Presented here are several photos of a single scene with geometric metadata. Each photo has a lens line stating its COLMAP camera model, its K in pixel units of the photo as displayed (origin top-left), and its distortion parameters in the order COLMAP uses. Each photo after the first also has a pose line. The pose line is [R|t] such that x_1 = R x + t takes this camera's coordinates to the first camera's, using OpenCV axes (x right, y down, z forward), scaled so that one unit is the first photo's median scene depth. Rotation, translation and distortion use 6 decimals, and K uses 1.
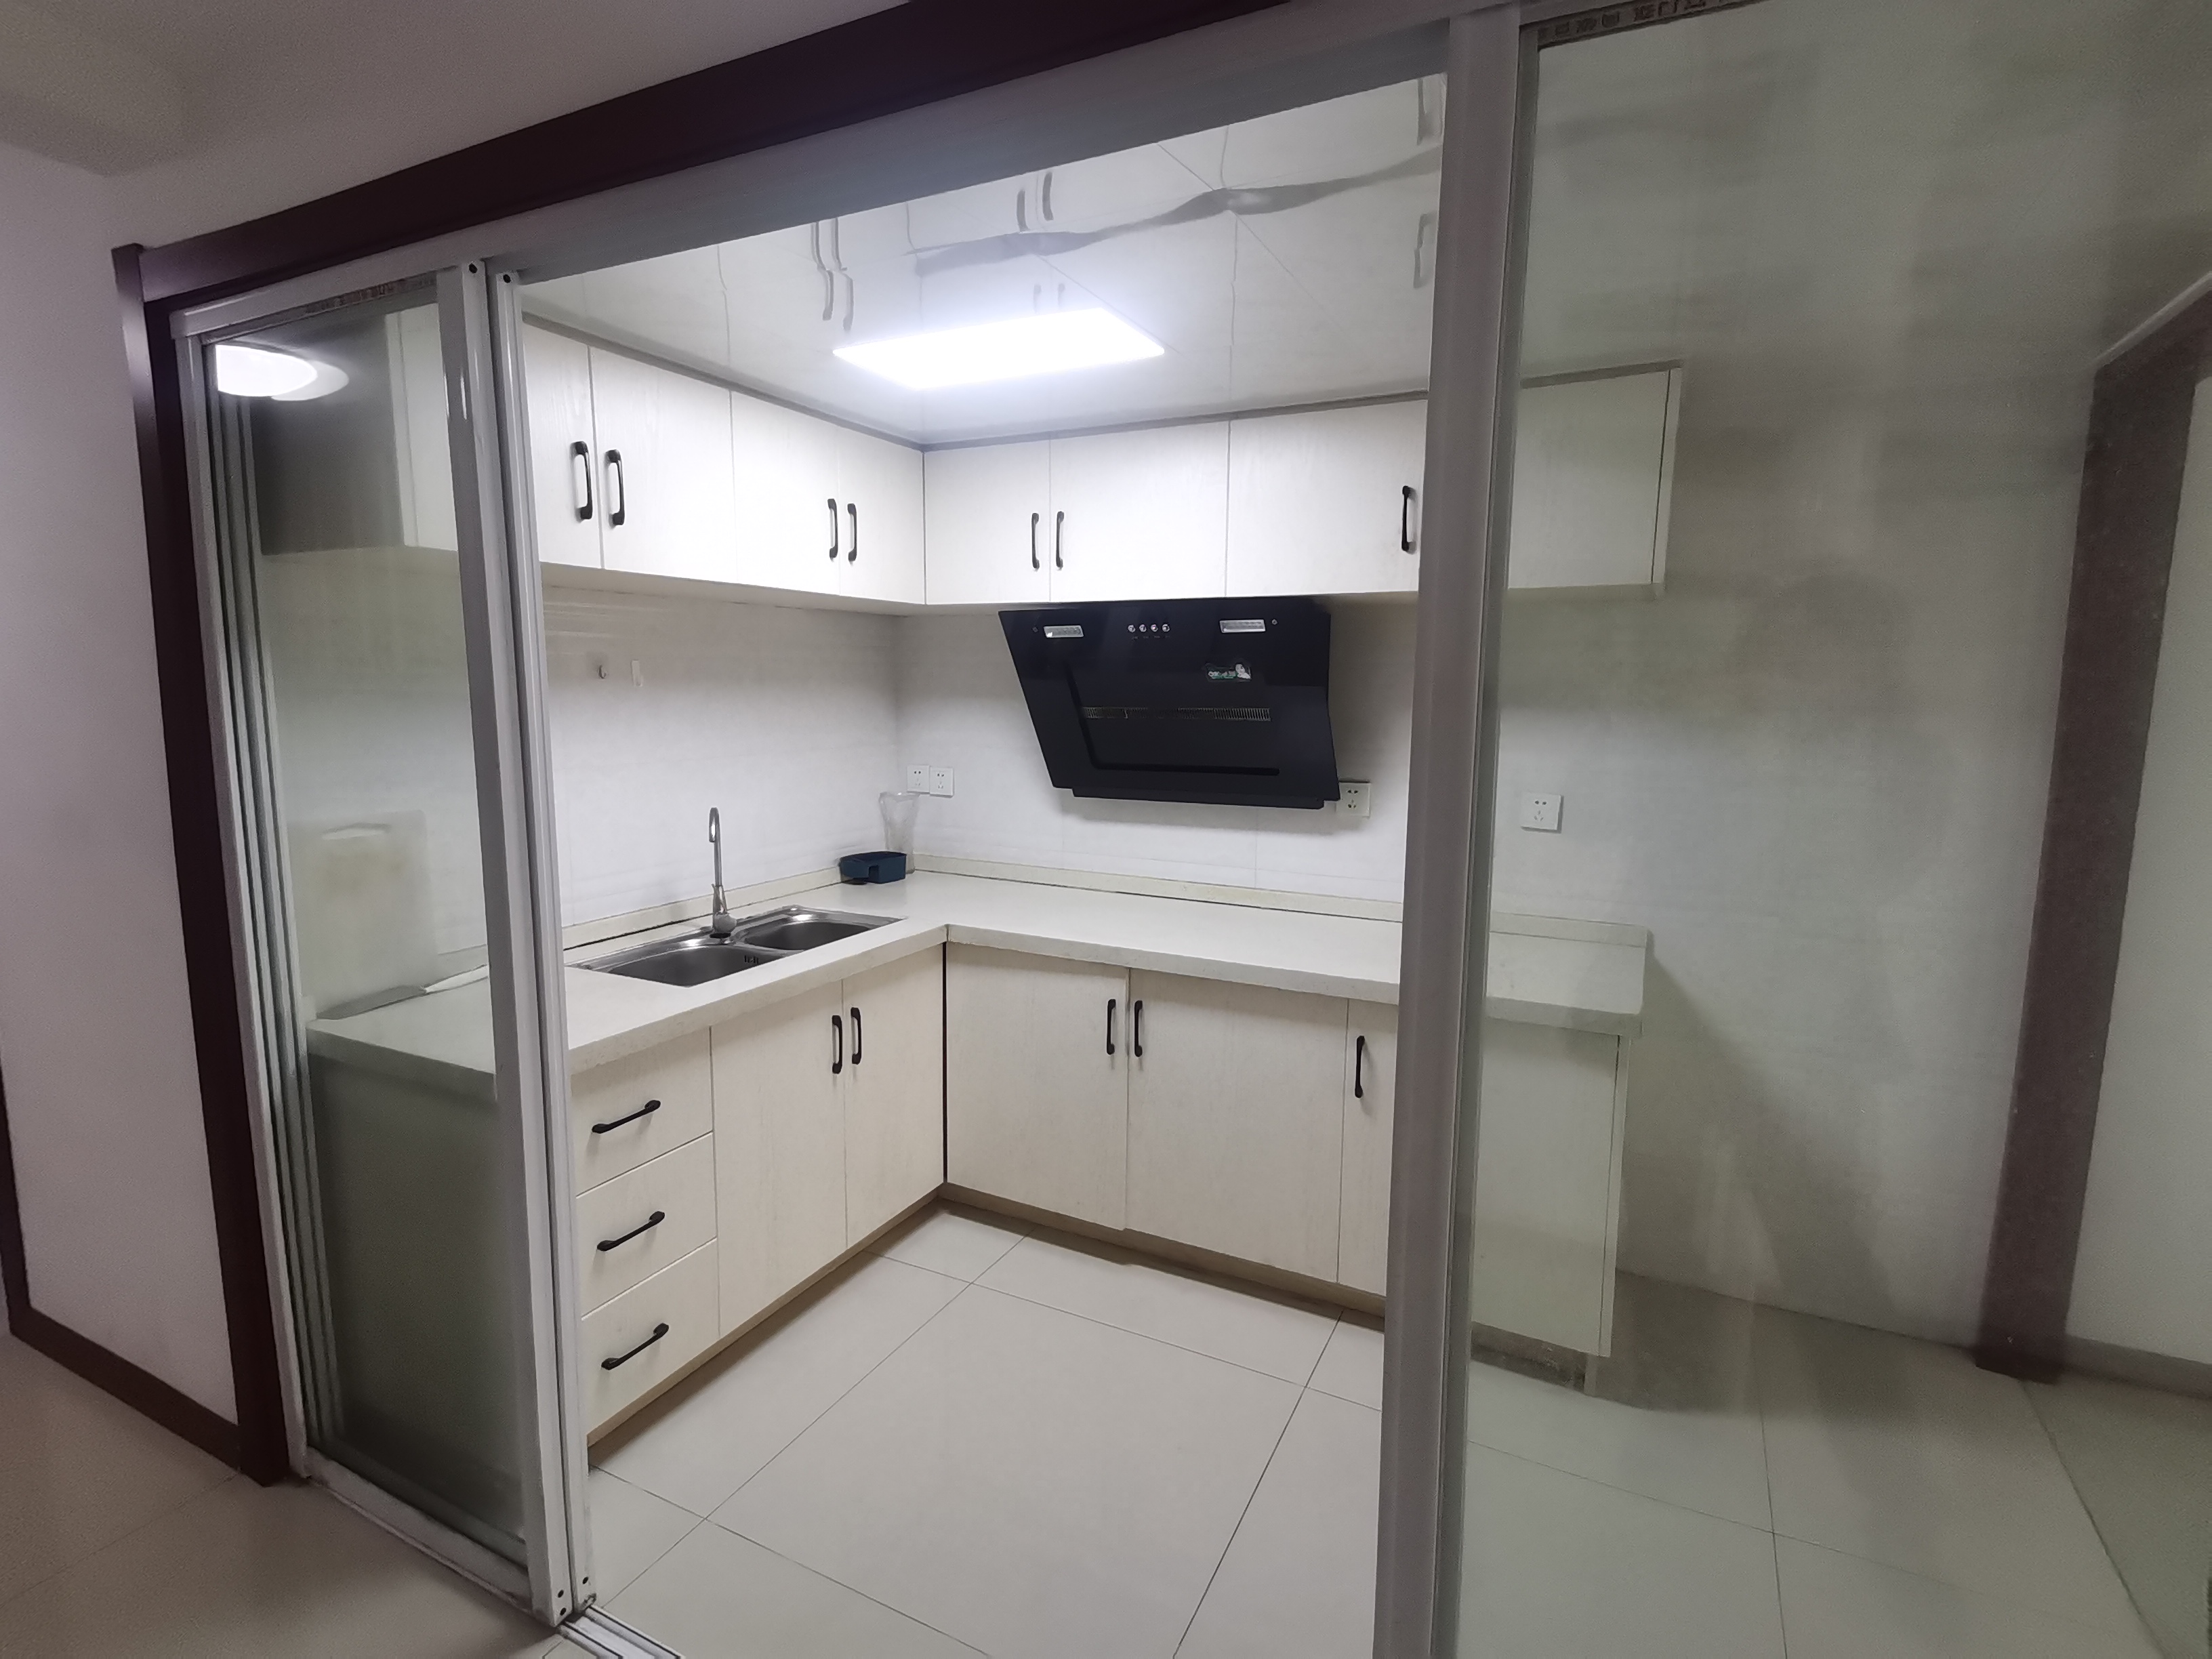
lens RADIAL K [[1077.5, 0, 1104.5], [0, 1077.5, 820.4], [0, 0, 1]] dist [0.009331, -0.001151]
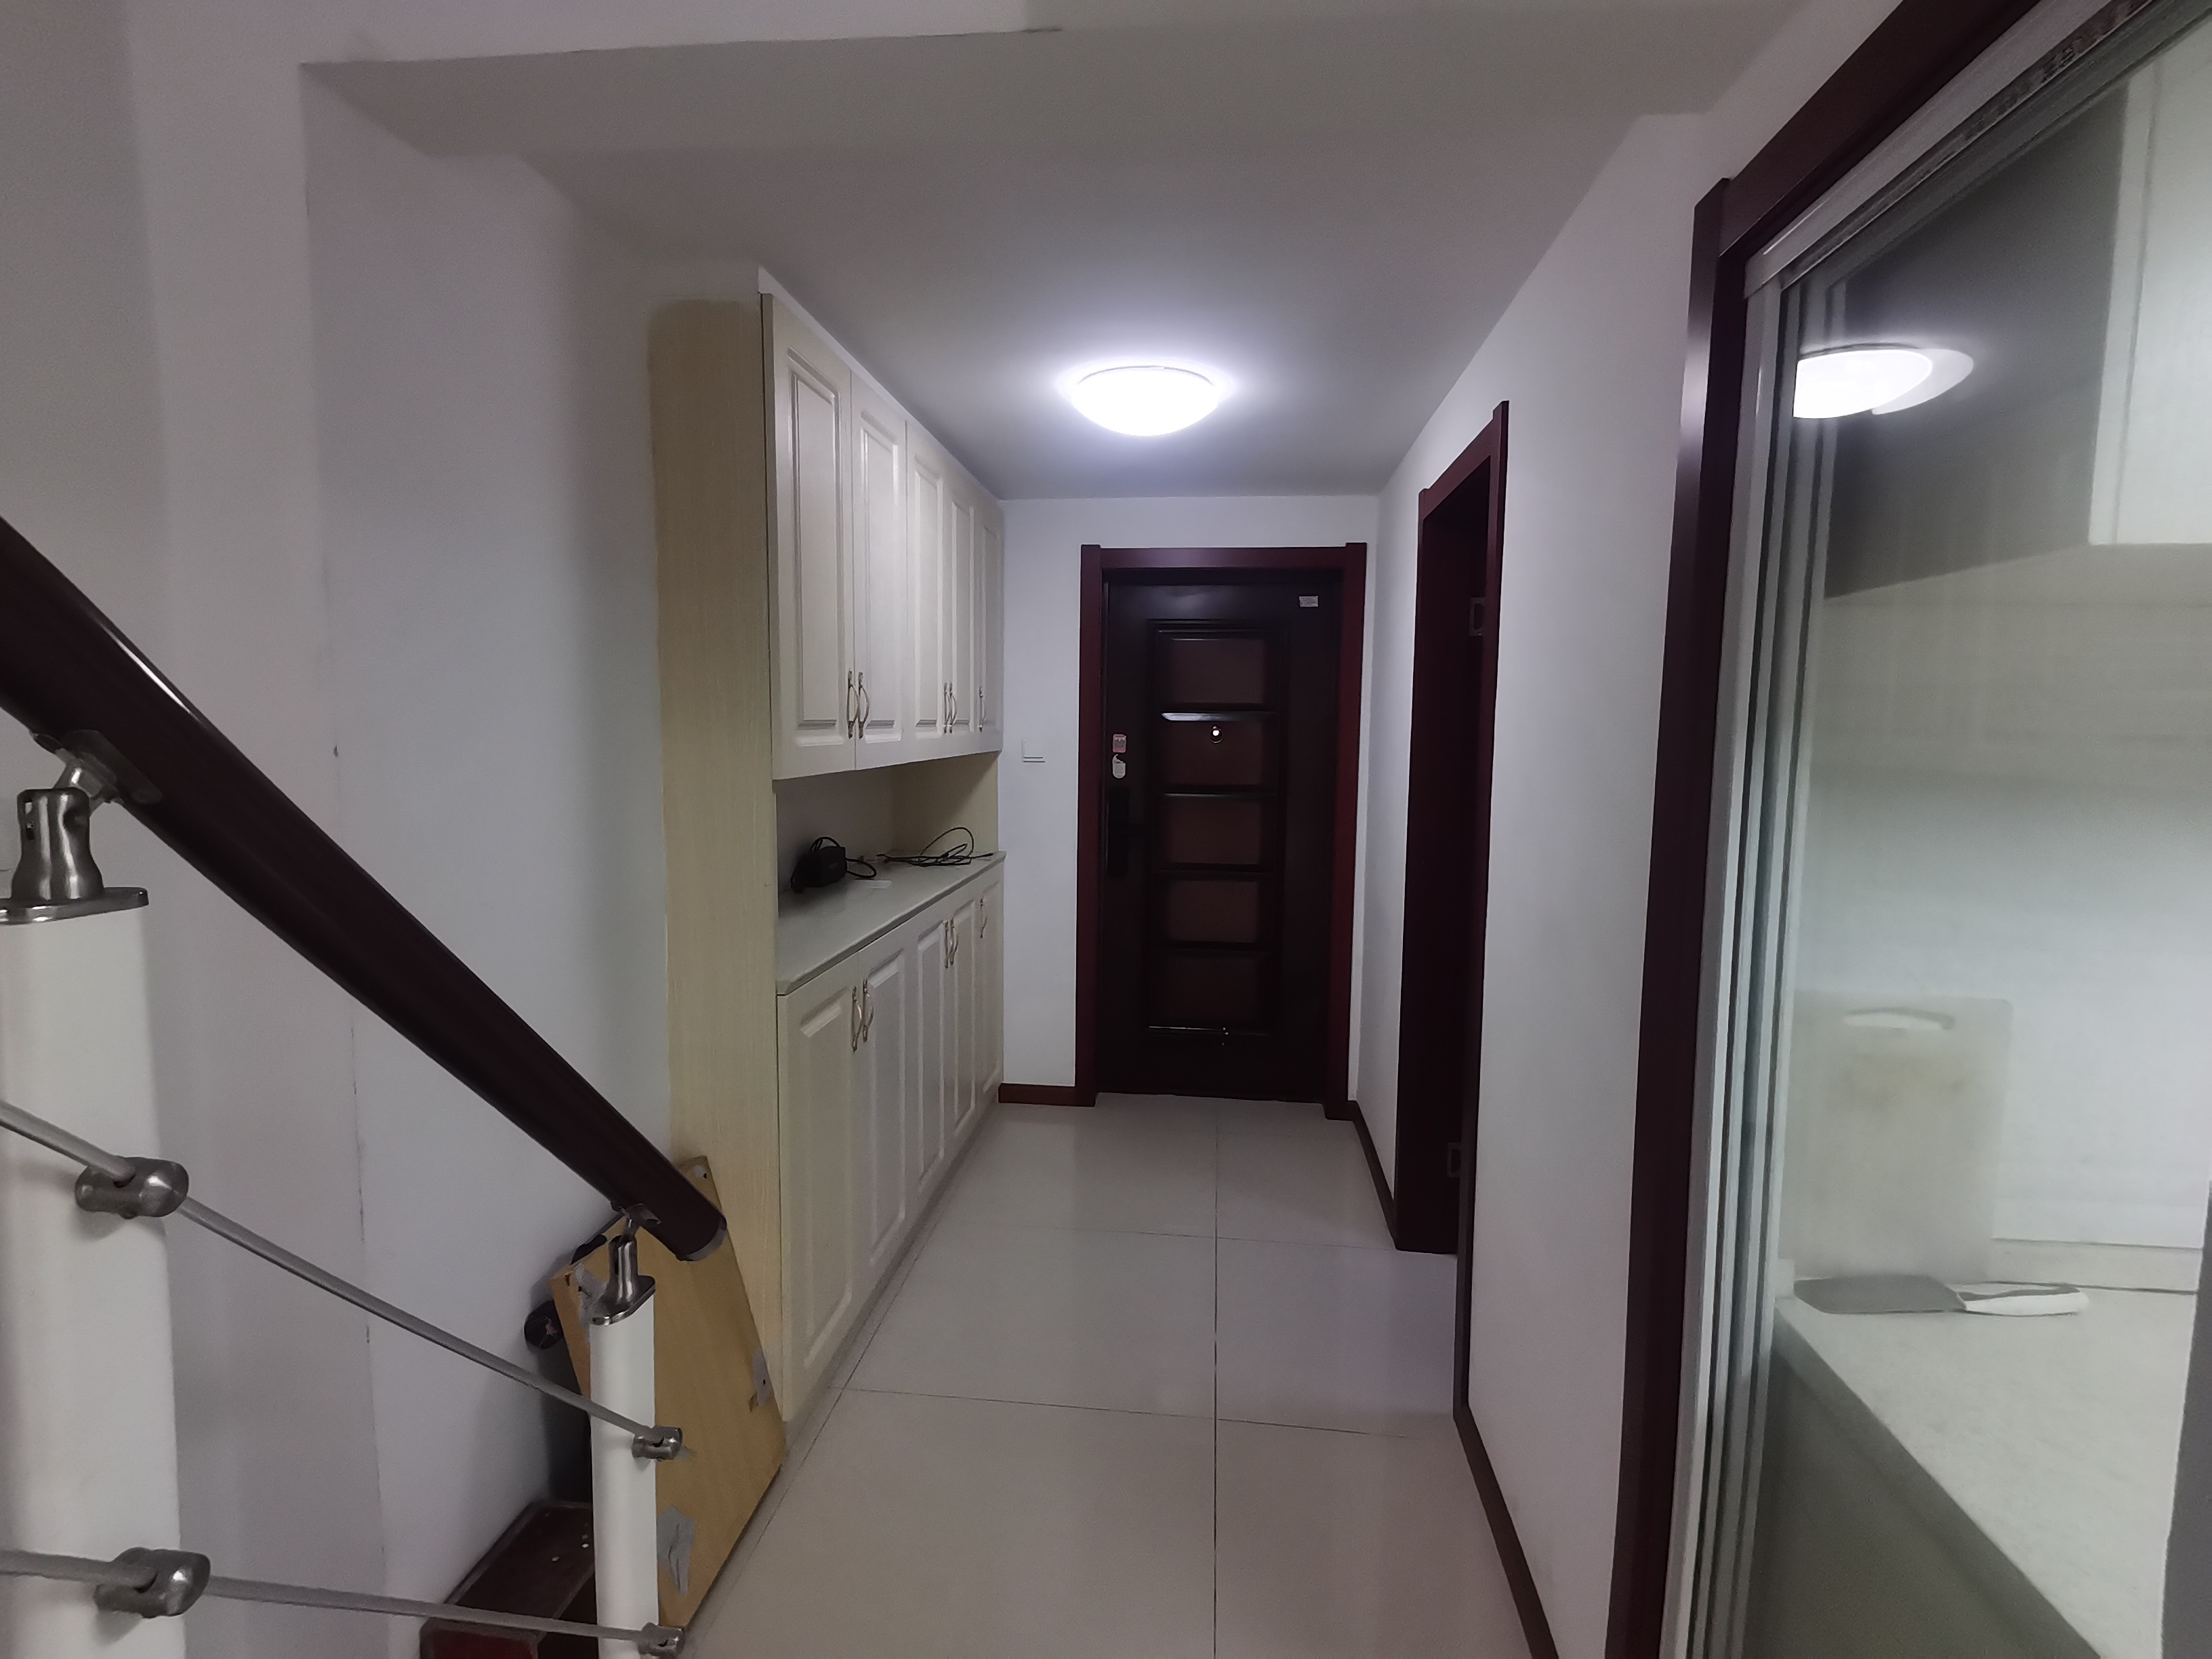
lens RADIAL K [[1077.5, 0, 1104.5], [0, 1077.5, 820.4], [0, 0, 1]] dist [0.009331, -0.001151]
pose [[0.340065, 0.087997, -0.936276, -0.285330], [-0.124270, 0.991086, 0.048013, -0.082832], [0.932155, 0.100024, 0.347969, 0.361281]]
